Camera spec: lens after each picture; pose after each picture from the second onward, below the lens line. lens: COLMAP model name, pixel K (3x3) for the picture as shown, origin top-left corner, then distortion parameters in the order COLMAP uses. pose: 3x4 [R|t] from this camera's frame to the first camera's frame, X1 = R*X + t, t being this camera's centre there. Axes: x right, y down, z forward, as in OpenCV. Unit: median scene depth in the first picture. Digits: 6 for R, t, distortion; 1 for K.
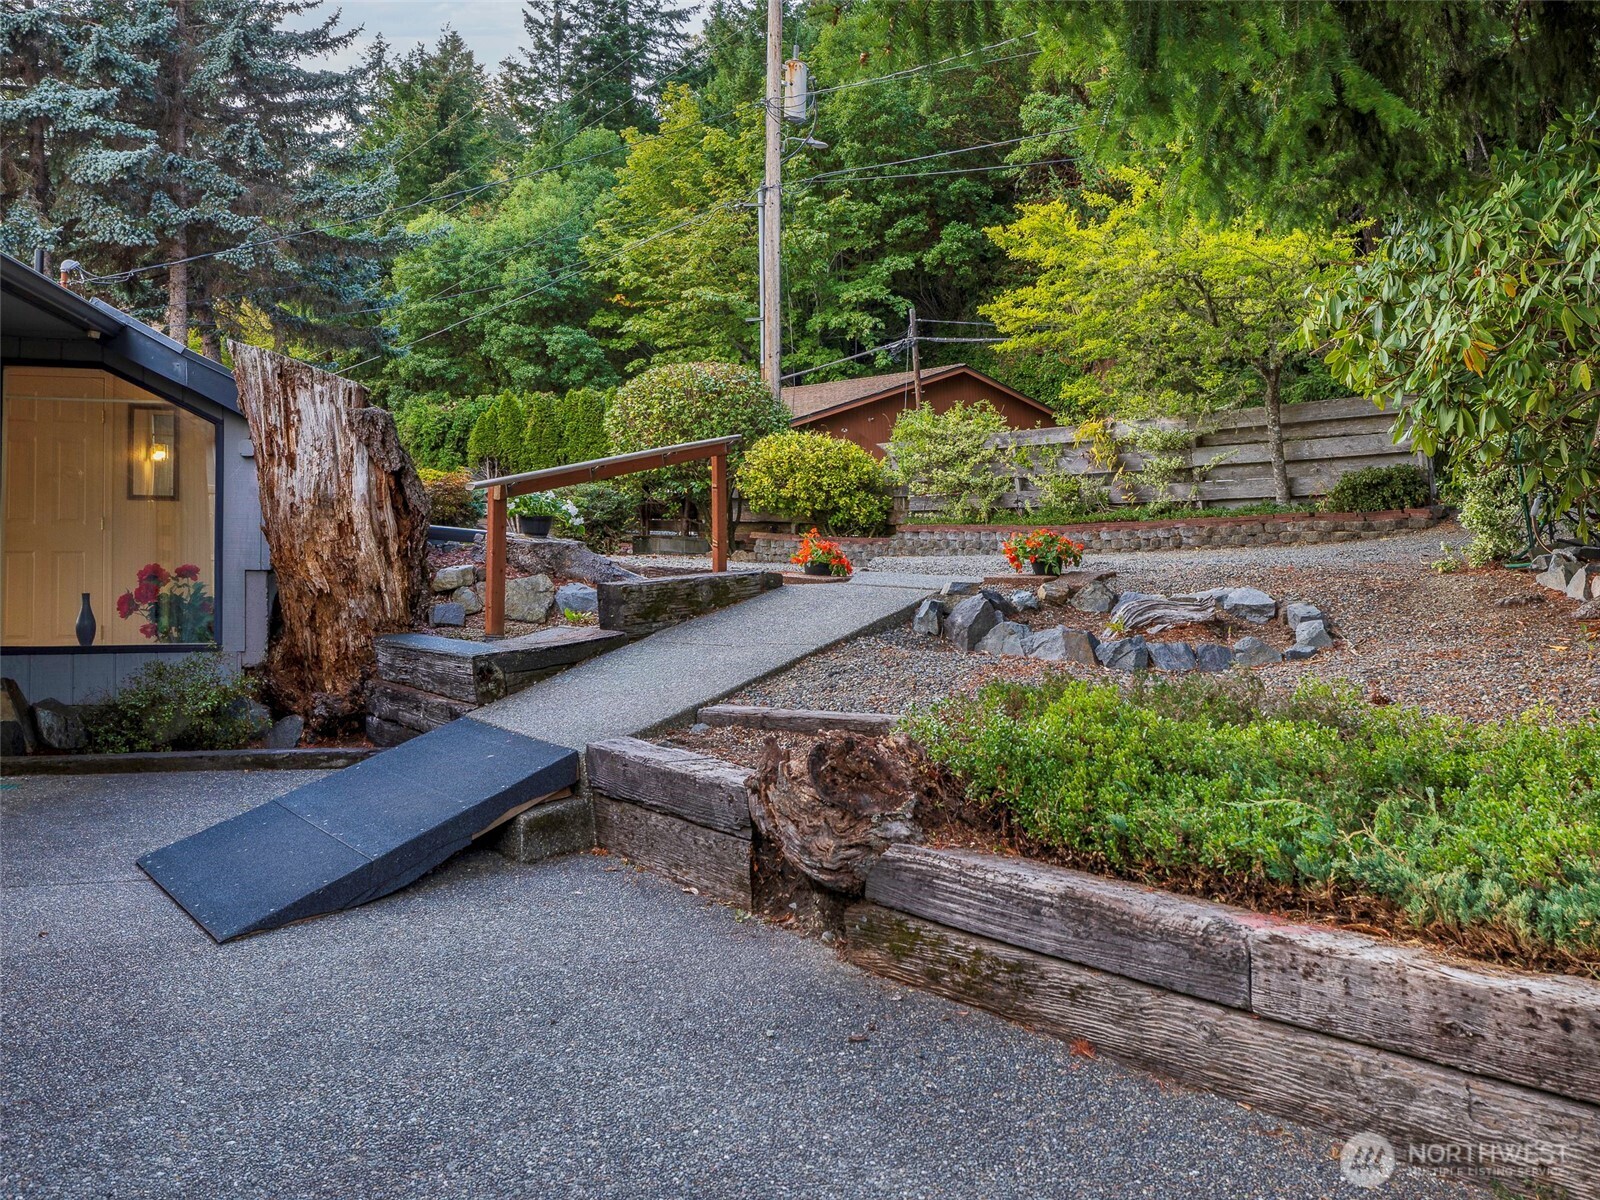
lens RADIAL K [[1455.2, 0, 801.3], [0, 1455.2, 602.4], [0, 0, 1]] dist [0.003480, -0.007065]
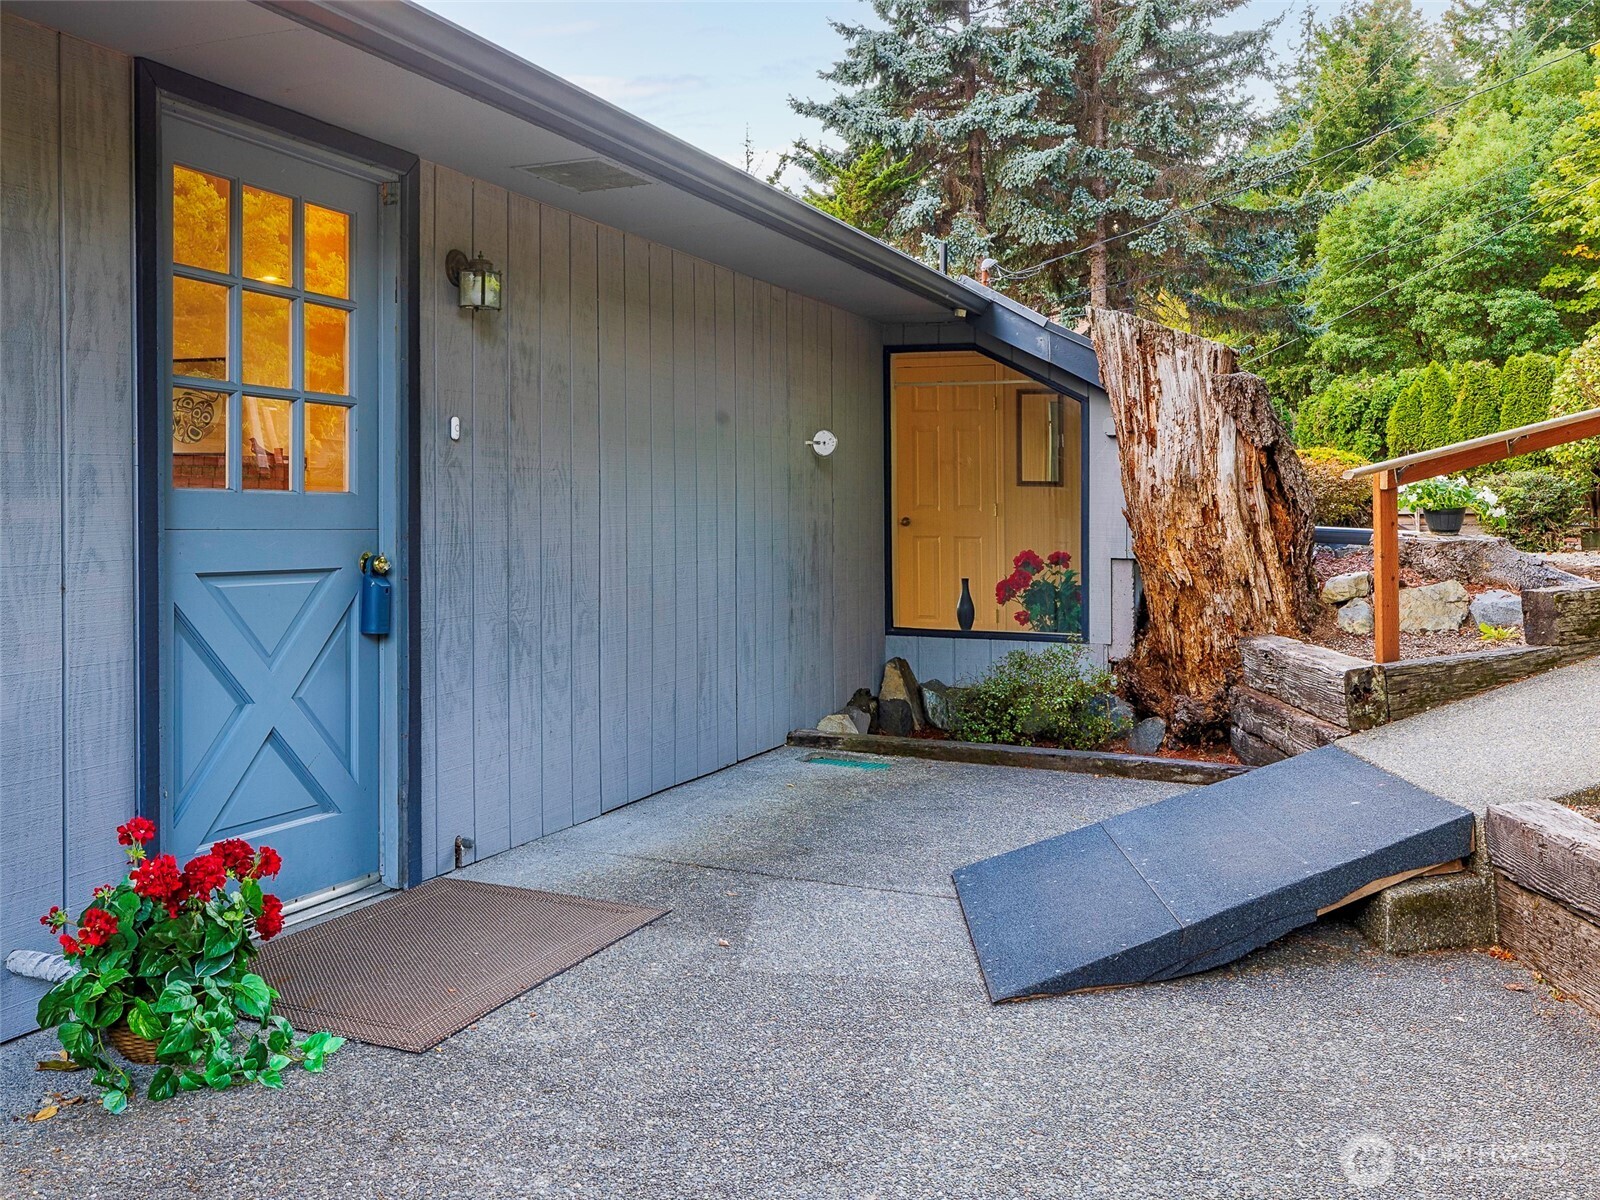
lens RADIAL K [[1455.2, 0, 801.3], [0, 1455.2, 602.4], [0, 0, 1]] dist [0.003480, -0.007065]
pose [[0.819100, 0.035940, -0.572523, -0.007817], [-0.031600, 0.999347, 0.017525, -0.003714], [0.572779, 0.003737, 0.819701, 0.109352]]
